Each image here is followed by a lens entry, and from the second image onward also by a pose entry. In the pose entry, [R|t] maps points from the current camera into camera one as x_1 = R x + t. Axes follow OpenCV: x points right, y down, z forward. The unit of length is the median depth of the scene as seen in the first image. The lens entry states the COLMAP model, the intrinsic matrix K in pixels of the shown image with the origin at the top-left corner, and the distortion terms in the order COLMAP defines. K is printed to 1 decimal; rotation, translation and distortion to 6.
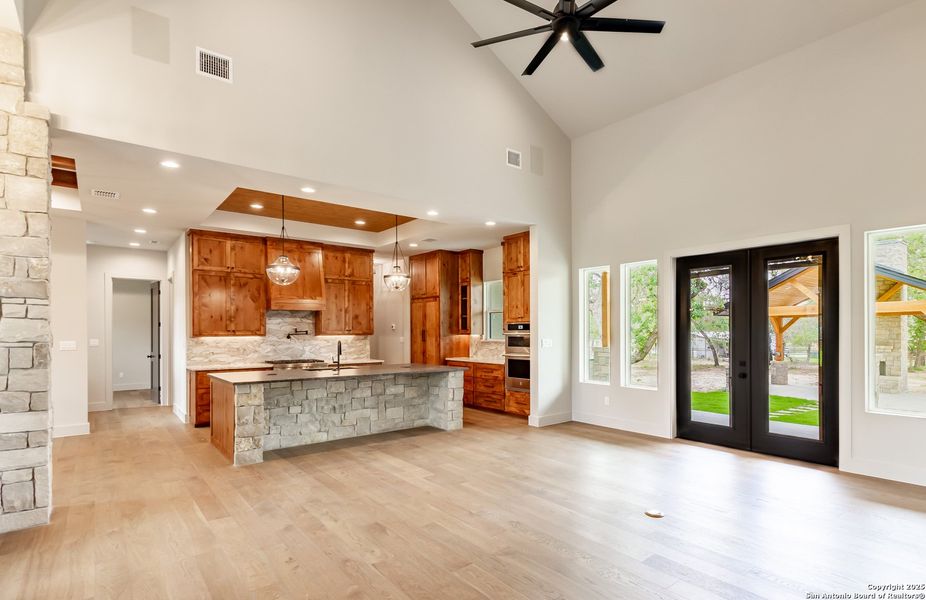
lens RADIAL K [[478.0, 0, 481.2], [0, 478.0, 329.6], [0, 0, 1]] dist [-0.004835, 0.000067]
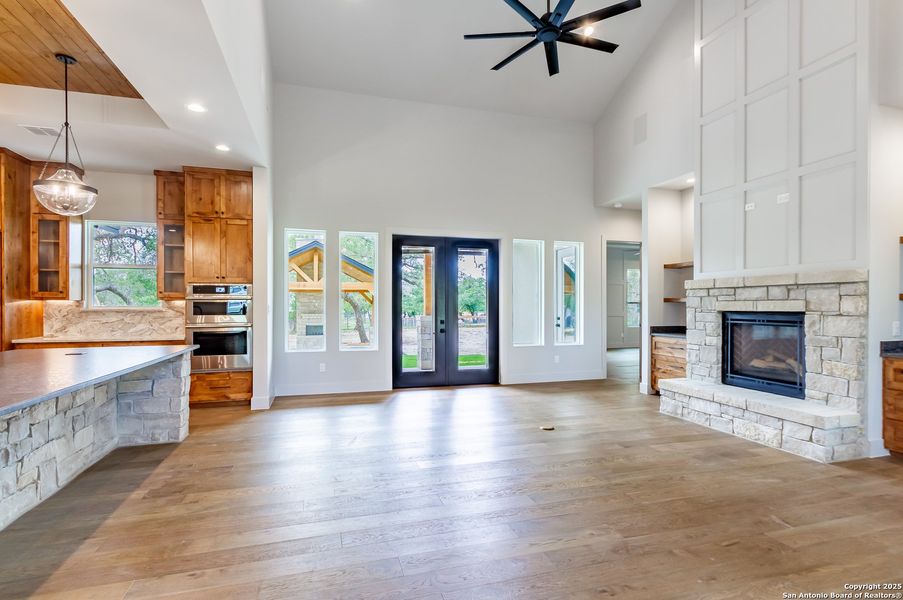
lens RADIAL K [[438.6, 0, 451.3], [0, 438.6, 305.1], [0, 0, 1]] dist [-0.002137, 0.000051]
pose [[0.381765, 0.003194, 0.924254, -0.514191], [-0.004919, 0.999987, -0.001424, 0.022719], [-0.924246, -0.004003, 0.381775, 0.448957]]
